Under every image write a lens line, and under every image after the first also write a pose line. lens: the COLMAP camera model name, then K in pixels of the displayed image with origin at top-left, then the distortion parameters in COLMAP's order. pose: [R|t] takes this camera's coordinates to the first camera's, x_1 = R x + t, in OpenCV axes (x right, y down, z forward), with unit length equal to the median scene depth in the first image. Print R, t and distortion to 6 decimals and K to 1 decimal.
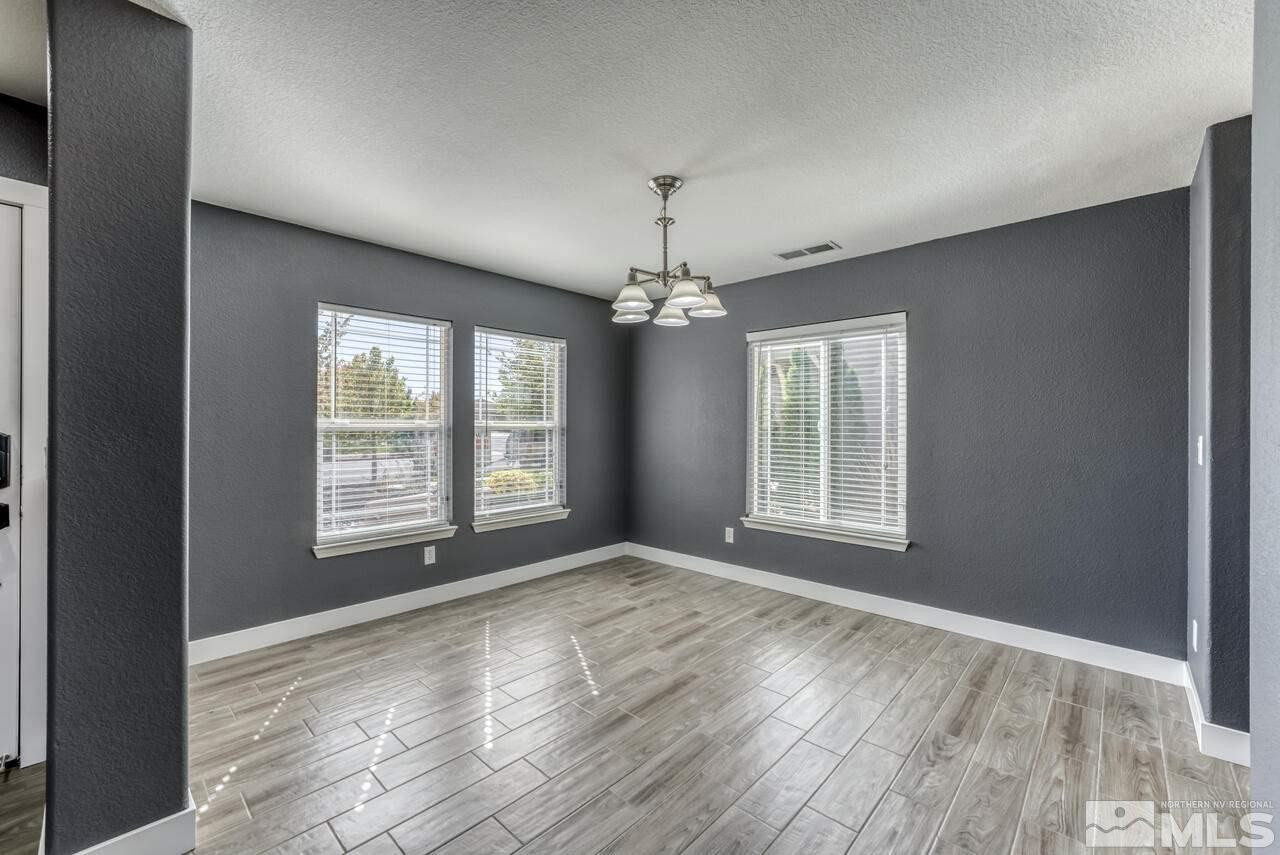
lens RADIAL K [[519.0, 0, 652.0], [0, 519.0, 429.4], [0, 0, 1]] dist [-0.016488, 0.005038]
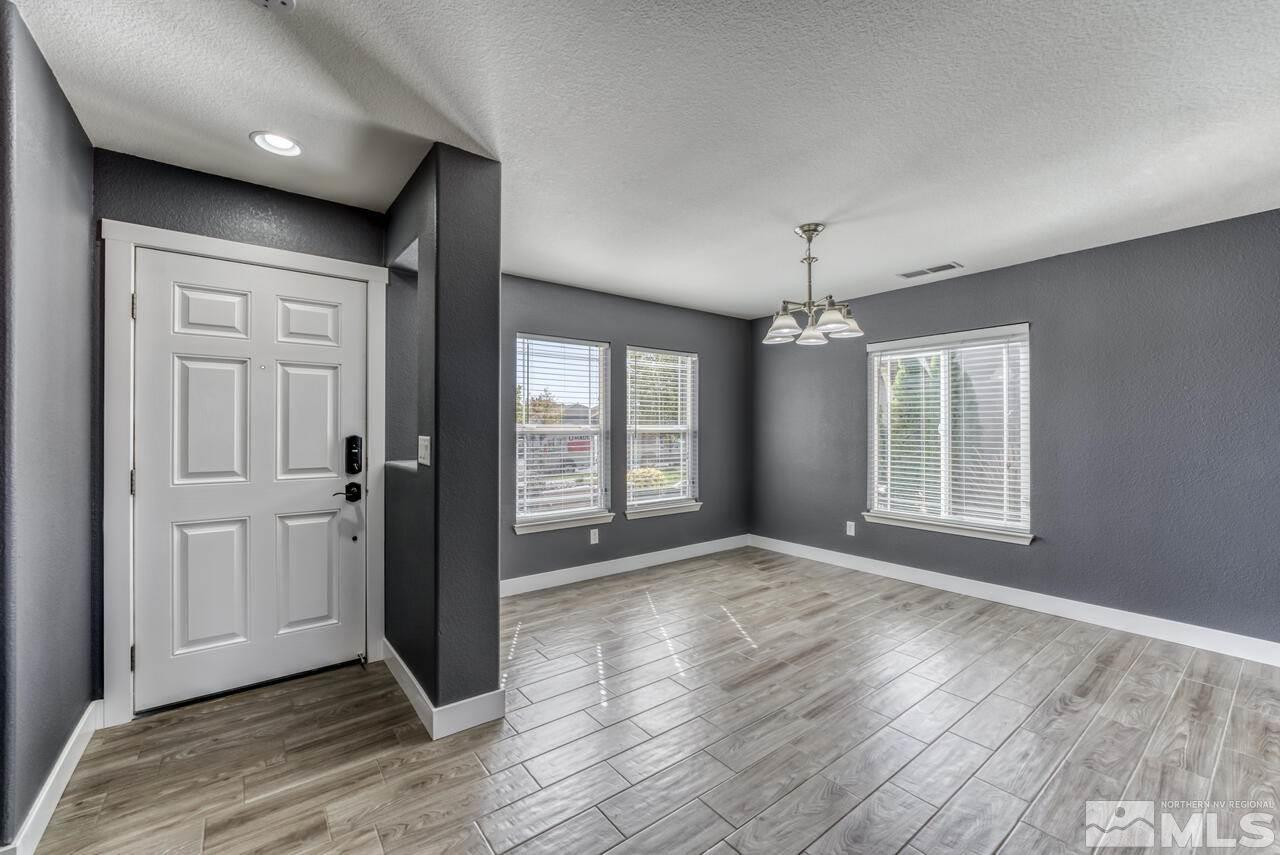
lens RADIAL K [[519.0, 0, 648.0], [0, 519.0, 429.3], [0, 0, 1]] dist [-0.016488, 0.005038]
pose [[0.985414, -0.002970, -0.170149, -0.112196], [0.002002, 0.999981, -0.005862, -0.000003], [0.170163, 0.005435, 0.985401, -0.198975]]
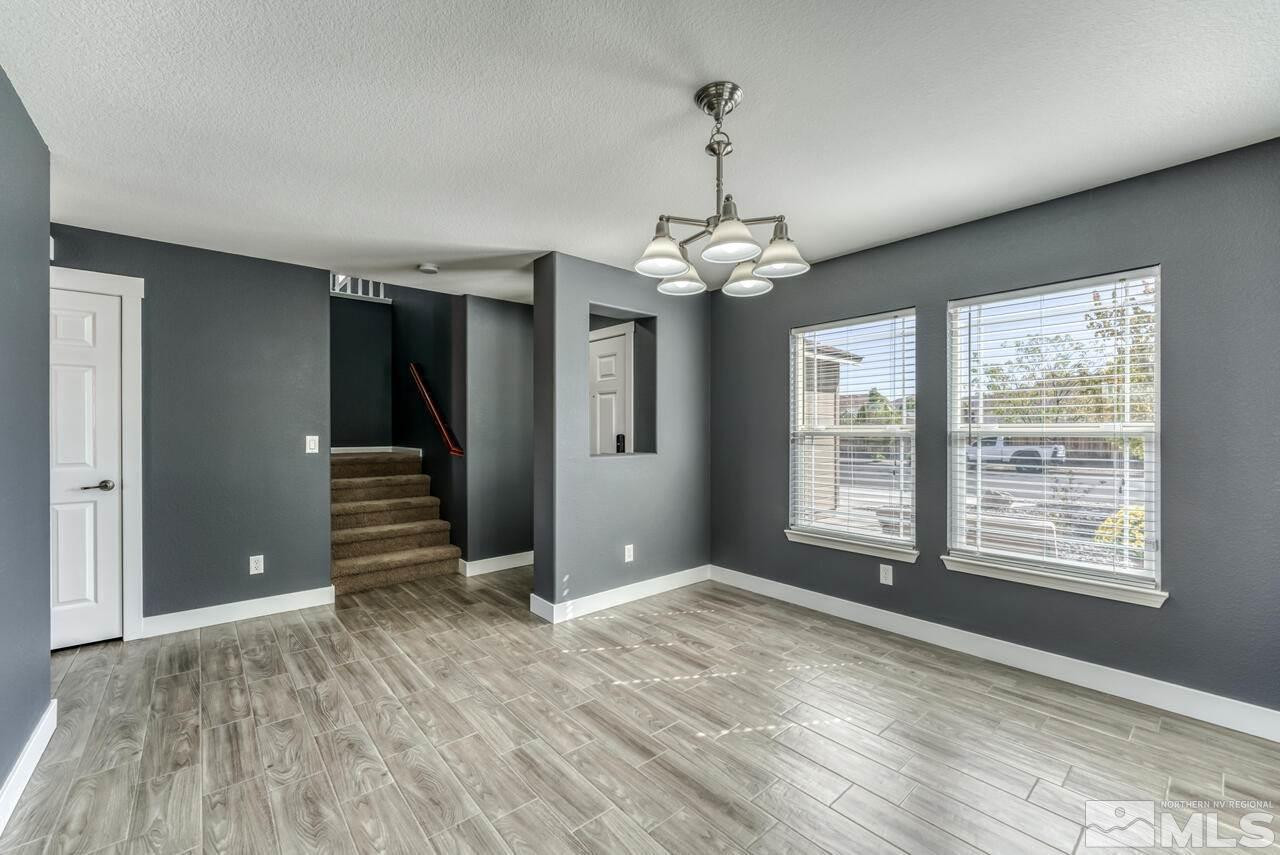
lens RADIAL K [[519.0, 0, 627.2], [0, 519.0, 433.0], [0, 0, 1]] dist [-0.016488, 0.005038]
pose [[-0.143398, -0.001472, -0.989664, 0.596392], [-0.008909, 0.999960, -0.000197, 0.001014], [0.989625, 0.008788, -0.143405, 0.771279]]
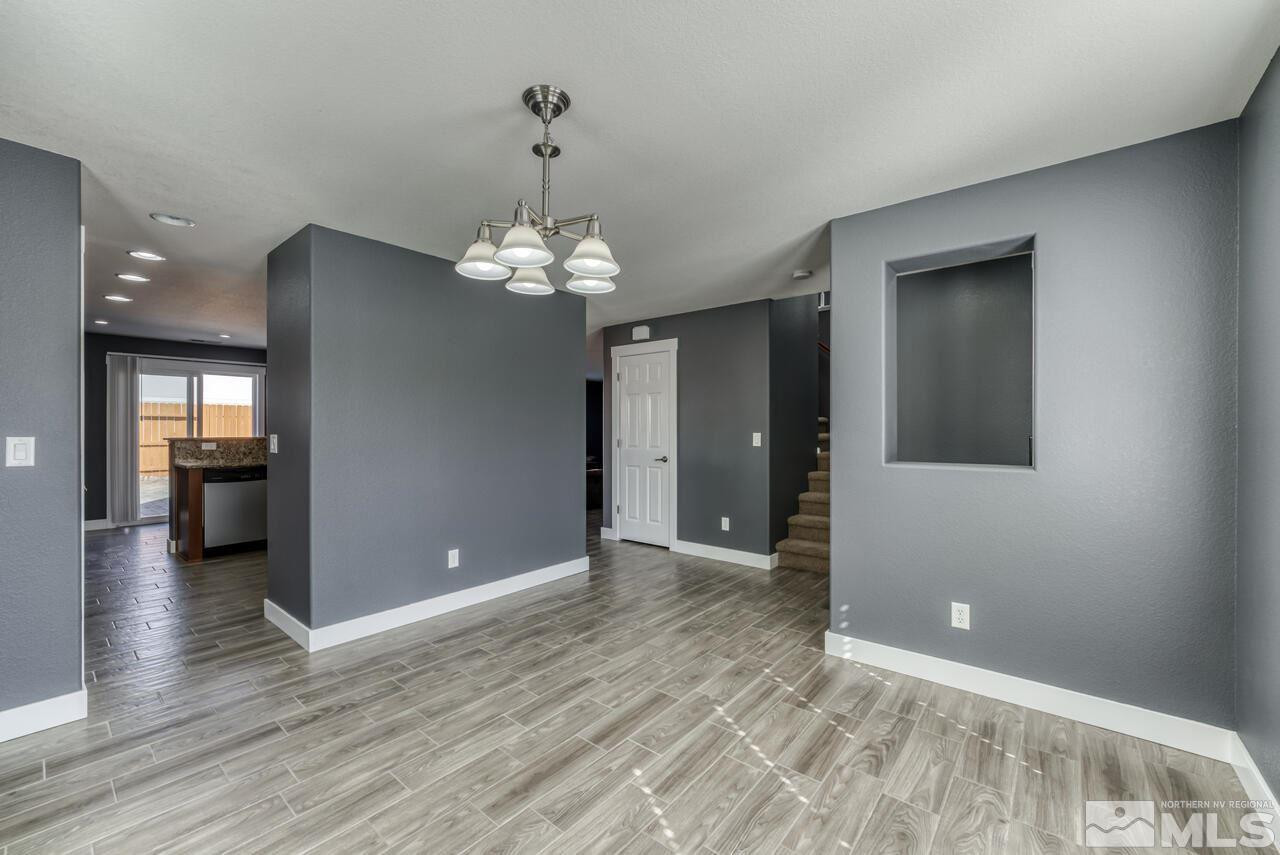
lens RADIAL K [[519.0, 0, 639.5], [0, 519.0, 427.2], [0, 0, 1]] dist [-0.016488, 0.005038]
pose [[-0.999445, -0.010054, -0.031757, -0.064782], [-0.010324, 0.999912, 0.008337, -0.010317], [0.031671, 0.008661, -0.999461, 1.367582]]
